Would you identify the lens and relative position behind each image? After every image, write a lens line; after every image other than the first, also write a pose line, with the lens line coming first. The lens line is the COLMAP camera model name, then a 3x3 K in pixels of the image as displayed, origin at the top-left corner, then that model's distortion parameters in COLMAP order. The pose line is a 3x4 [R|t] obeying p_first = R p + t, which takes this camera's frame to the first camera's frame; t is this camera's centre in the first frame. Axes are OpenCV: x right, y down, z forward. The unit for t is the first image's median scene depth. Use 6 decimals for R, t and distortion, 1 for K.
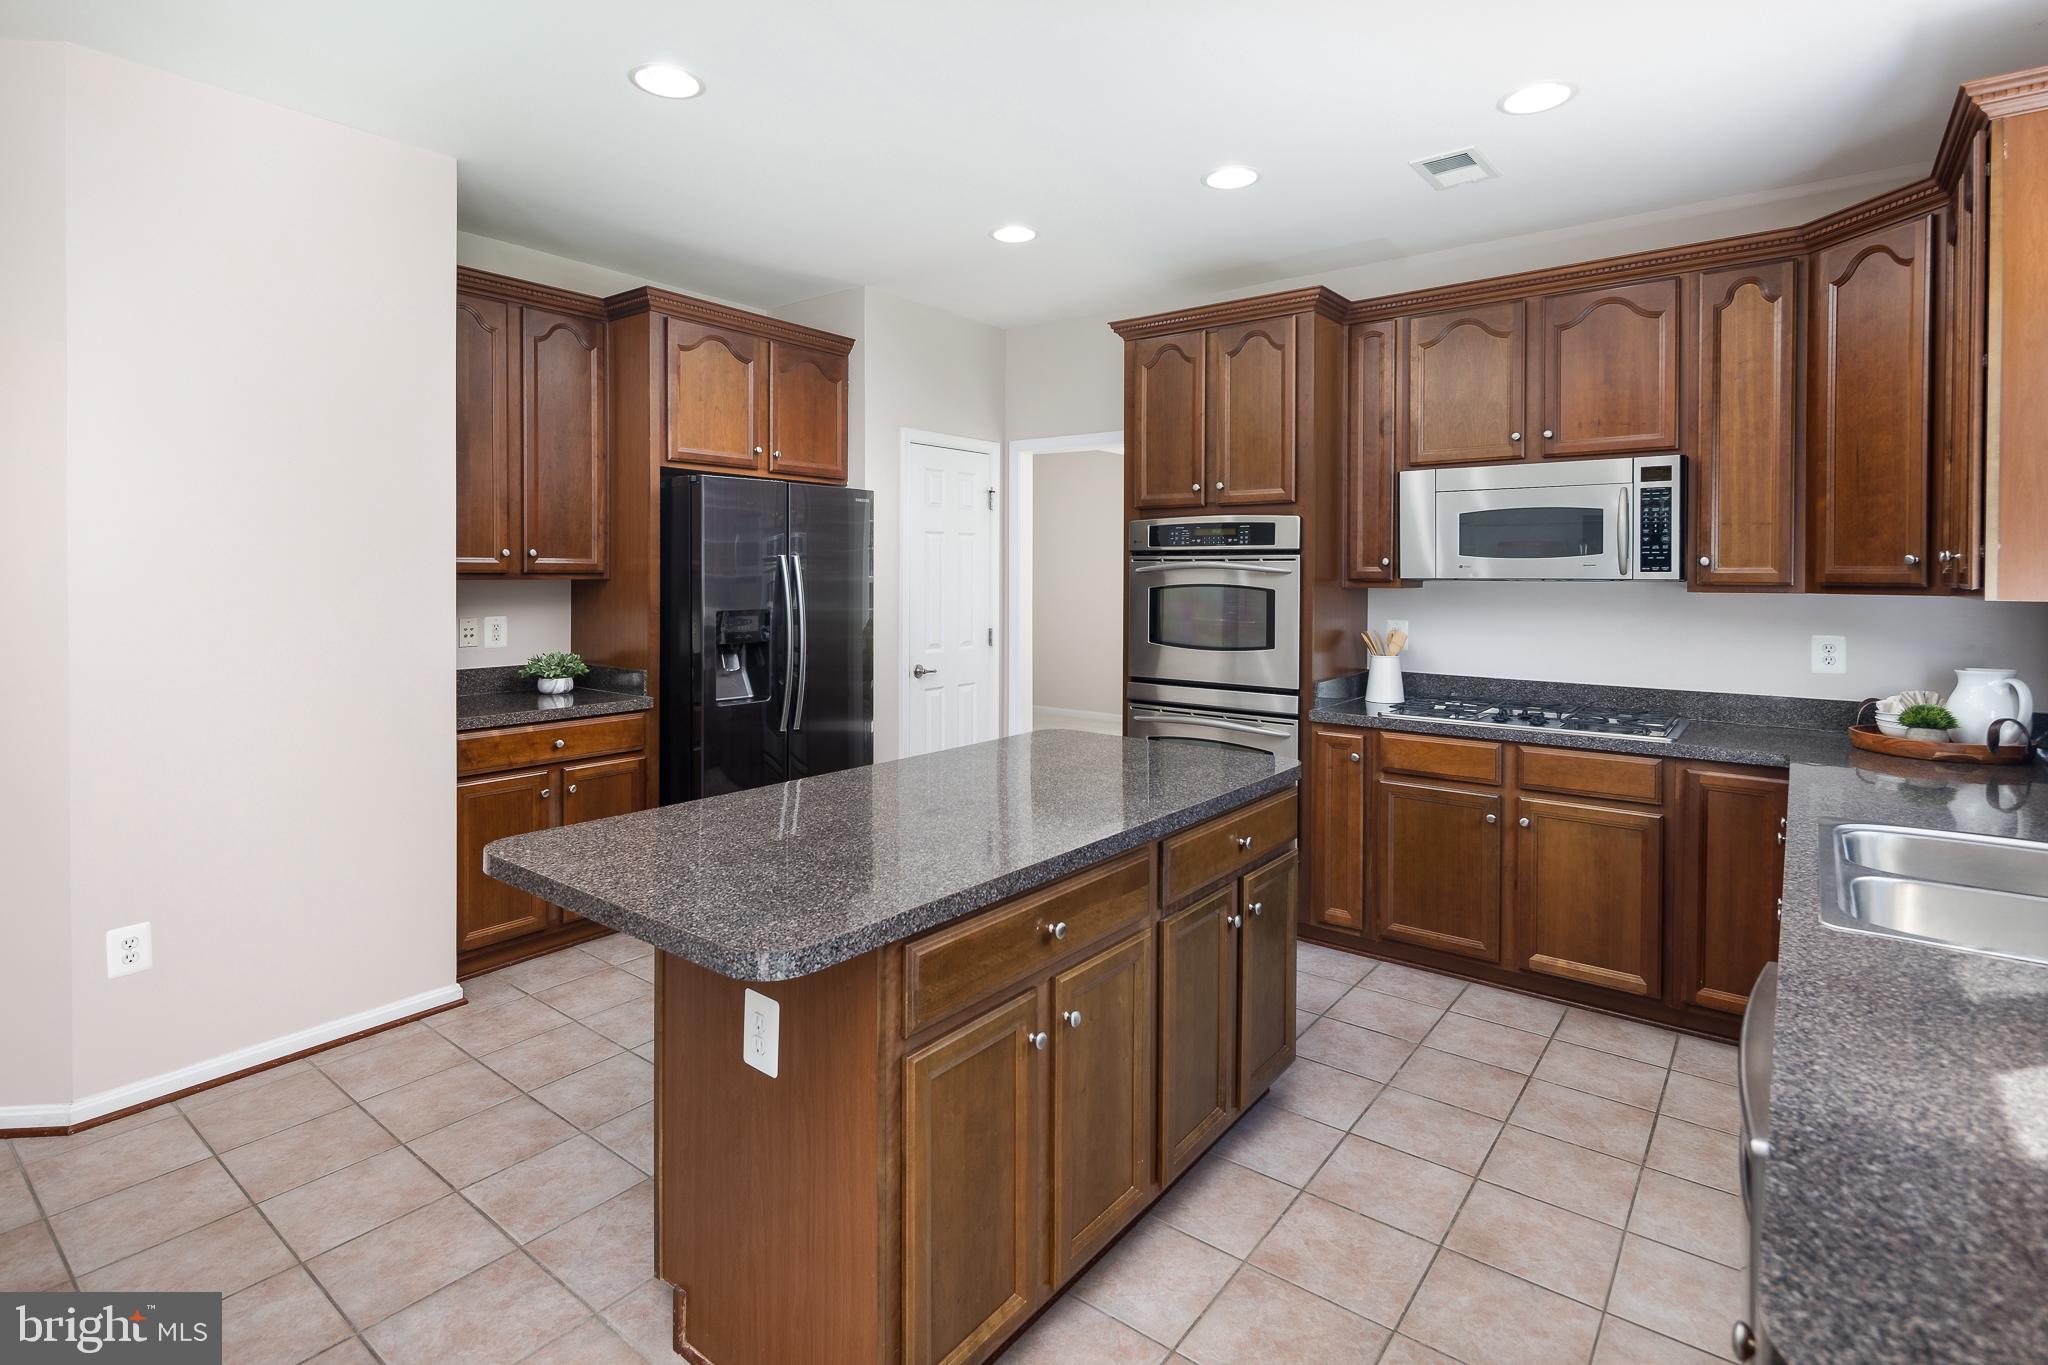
lens RADIAL K [[995.4, 0, 1010.5], [0, 995.4, 580.7], [0, 0, 1]] dist [0.002276, -0.001349]
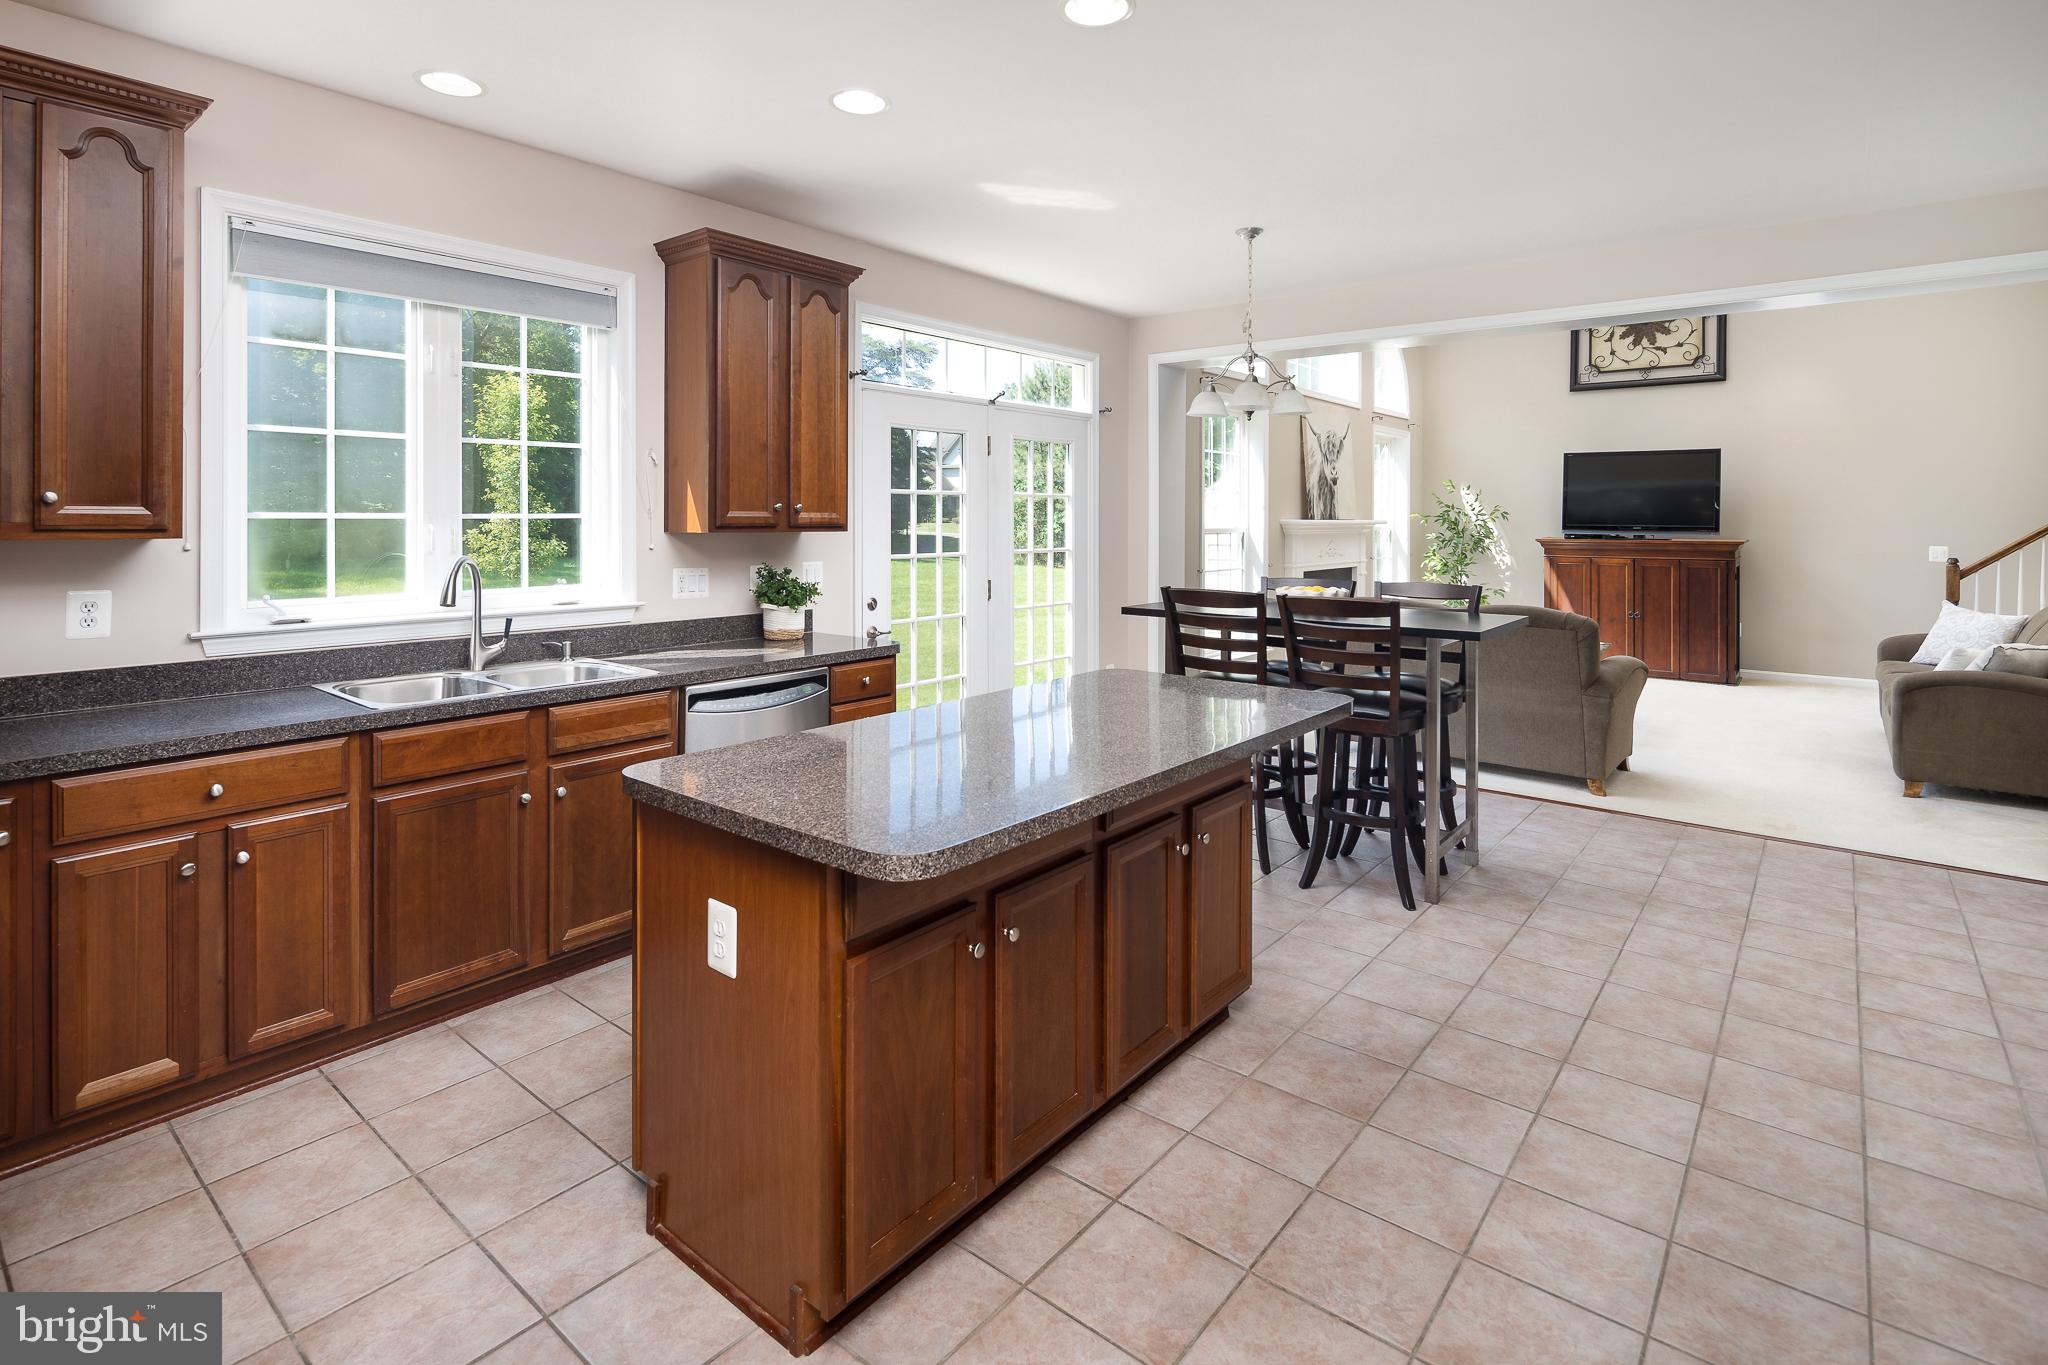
lens RADIAL K [[995.4, 0, 1017.8], [0, 995.4, 523.3], [0, 0, 1]] dist [0.002276, -0.001349]
pose [[-0.999735, -0.007670, 0.021724, -0.016103], [-0.007336, 0.999854, 0.015419, -0.013382], [-0.021839, 0.015256, -0.999645, 1.268906]]
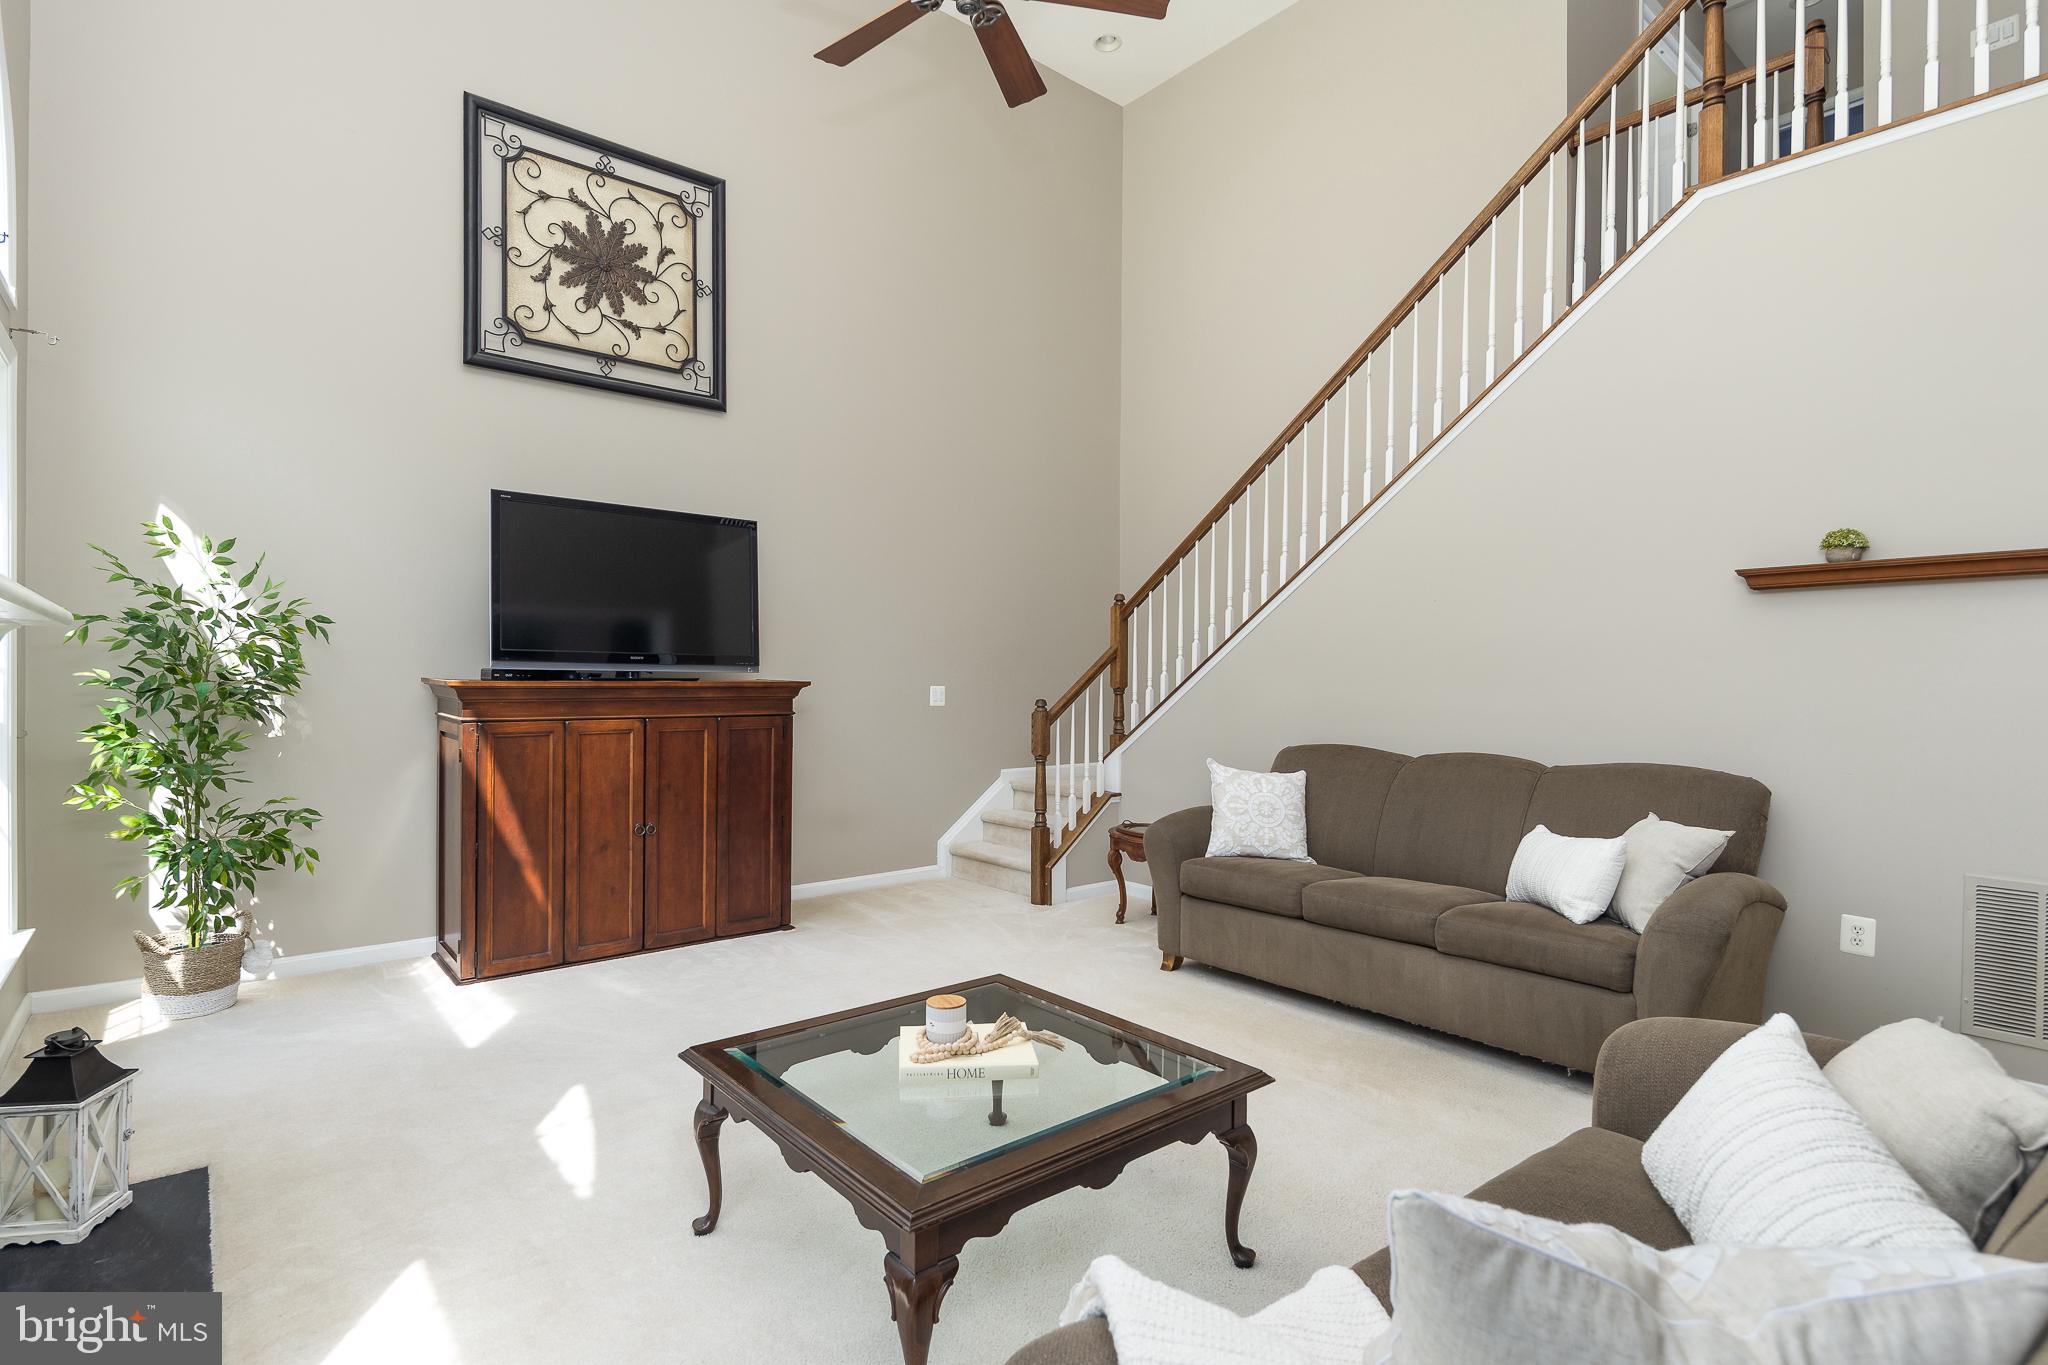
lens RADIAL K [[995.4, 0, 1015.4], [0, 995.4, 682.9], [0, 0, 1]] dist [0.002276, -0.001349]
pose [[-0.207189, -0.002700, -0.978297, -0.373231], [-0.017035, 0.999855, 0.000848, 0.049105], [0.978153, 0.016841, -0.207205, -0.526642]]
